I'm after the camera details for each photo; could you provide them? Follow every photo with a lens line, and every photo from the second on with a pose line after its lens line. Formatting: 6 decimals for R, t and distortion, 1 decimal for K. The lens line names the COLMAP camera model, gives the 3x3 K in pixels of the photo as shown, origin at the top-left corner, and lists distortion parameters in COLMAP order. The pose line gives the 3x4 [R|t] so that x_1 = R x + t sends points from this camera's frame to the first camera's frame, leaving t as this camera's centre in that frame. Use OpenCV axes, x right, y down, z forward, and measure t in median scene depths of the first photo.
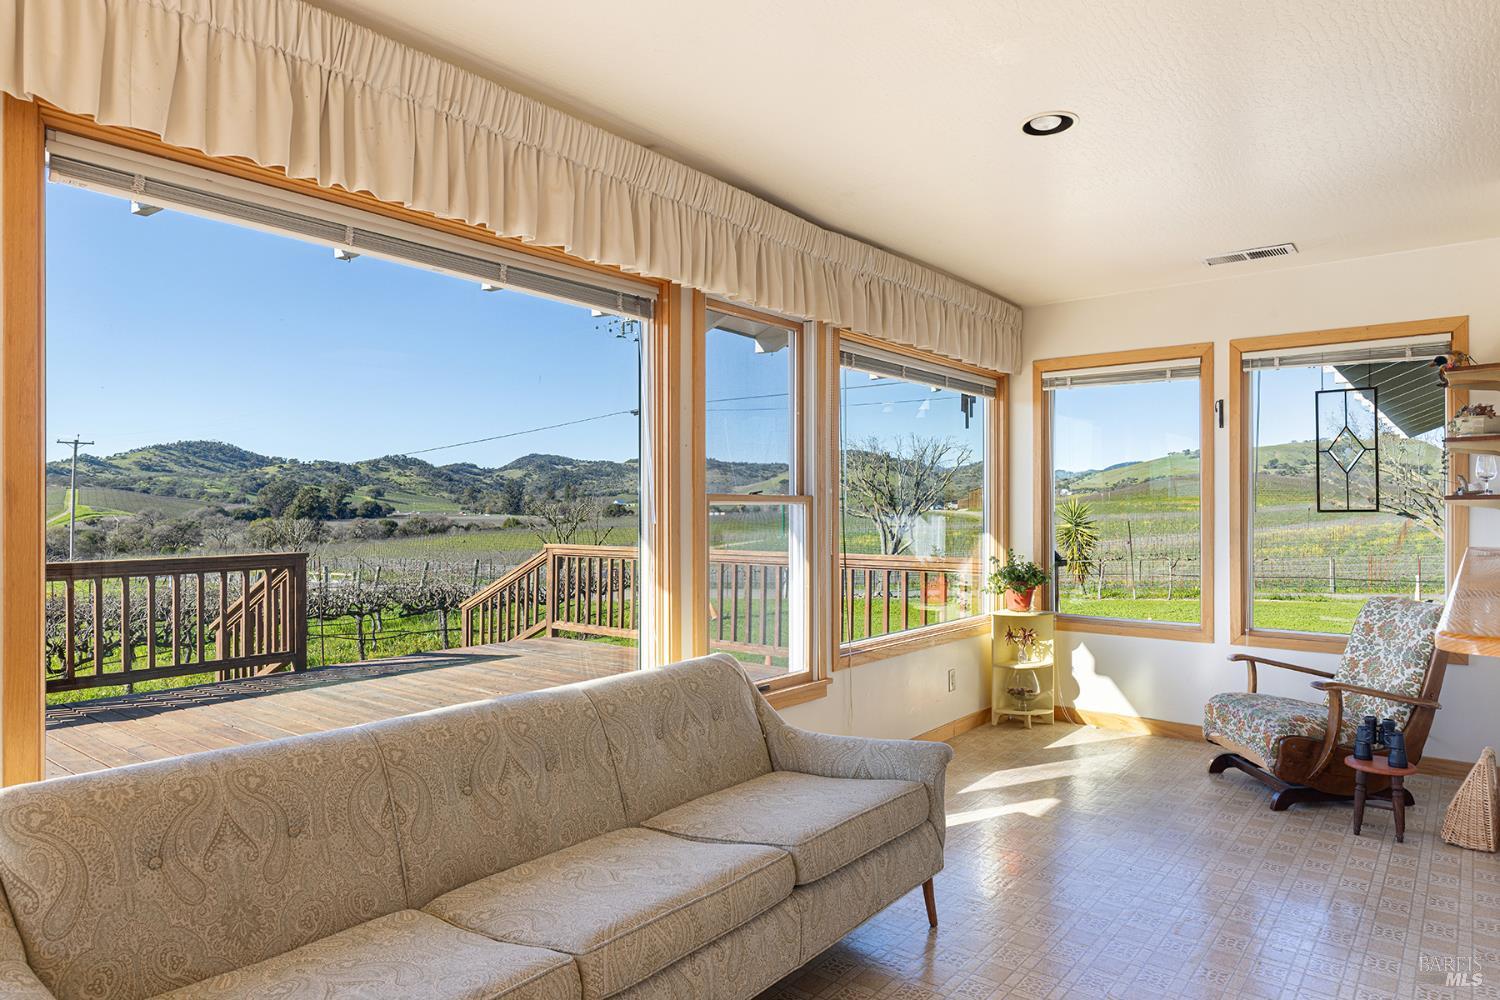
lens RADIAL K [[908.8, 0, 752.5], [0, 908.8, 506.7], [0, 0, 1]] dist [0.004307, 0.000584]
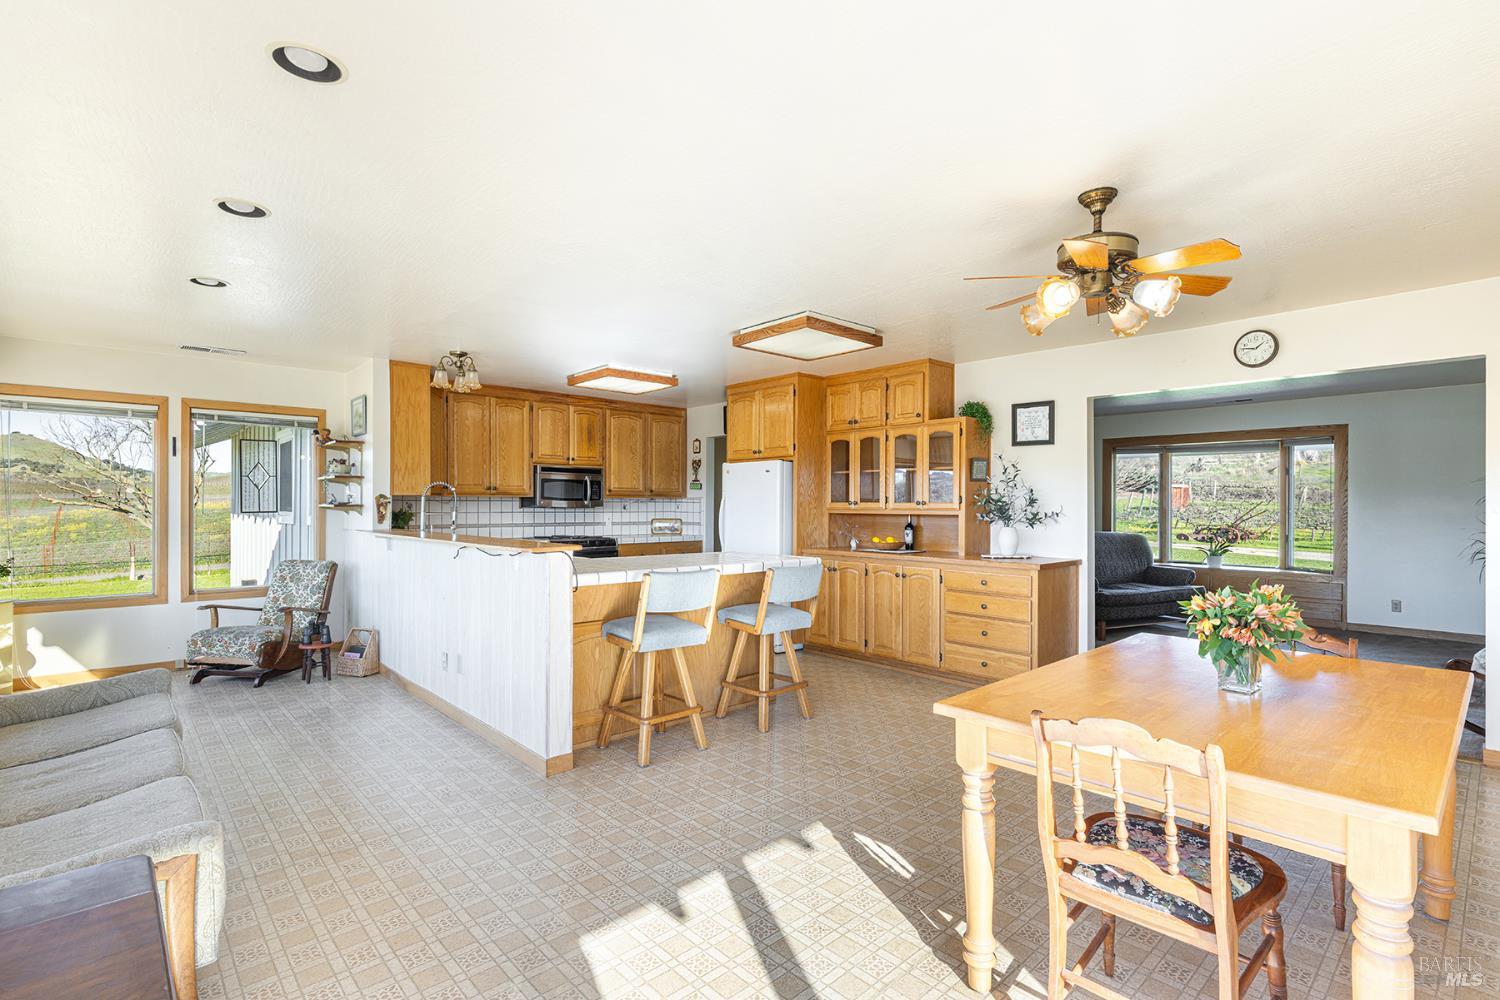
lens RADIAL K [[701.3, 0, 758.5], [0, 701.3, 504.5], [0, 0, 1]] dist [-0.004190, -0.000467]
pose [[0.154374, -0.000657, 0.988012, -0.459855], [-0.003602, 0.999993, 0.001228, -0.013492], [-0.988006, -0.003748, 0.154371, -0.108676]]
